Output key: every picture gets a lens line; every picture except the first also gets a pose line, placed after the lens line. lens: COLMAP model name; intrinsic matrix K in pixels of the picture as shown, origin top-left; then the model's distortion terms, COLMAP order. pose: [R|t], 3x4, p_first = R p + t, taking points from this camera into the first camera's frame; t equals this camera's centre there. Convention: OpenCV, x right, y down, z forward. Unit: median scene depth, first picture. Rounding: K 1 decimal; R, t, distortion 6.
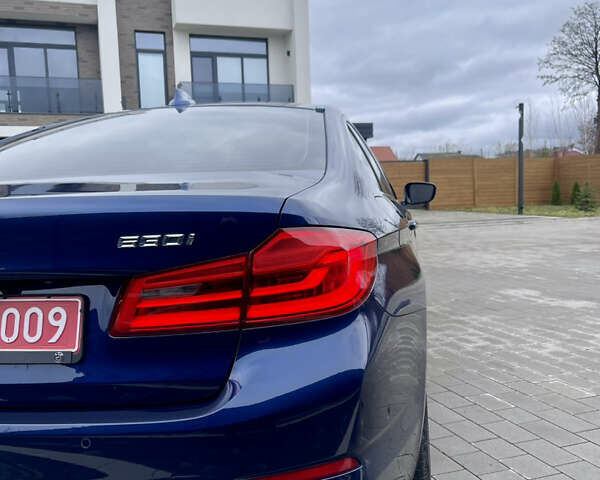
lens RADIAL K [[538.4, 0, 311.3], [0, 538.4, 239.5], [0, 0, 1]] dist [0.014227, 0.032468]
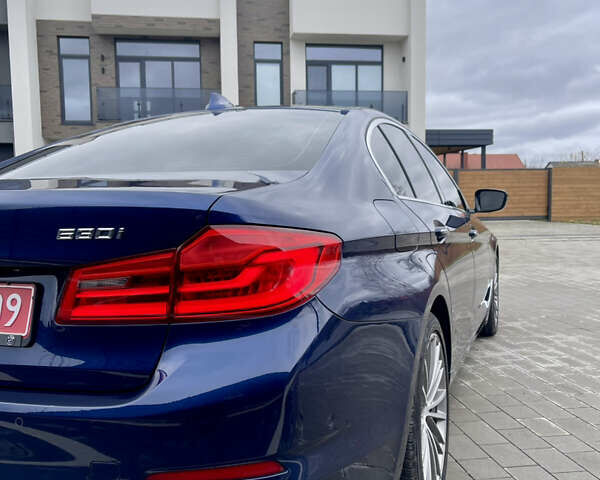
lens RADIAL K [[542.0, 0, 339.7], [0, 542.0, 240.1], [0, 0, 1]] dist [0.005991, 0.040323]
pose [[0.985292, 0.033176, -0.167628, 0.129291], [-0.035428, 0.999318, -0.010458, 0.003167], [0.167166, 0.016243, 0.985795, 0.016960]]
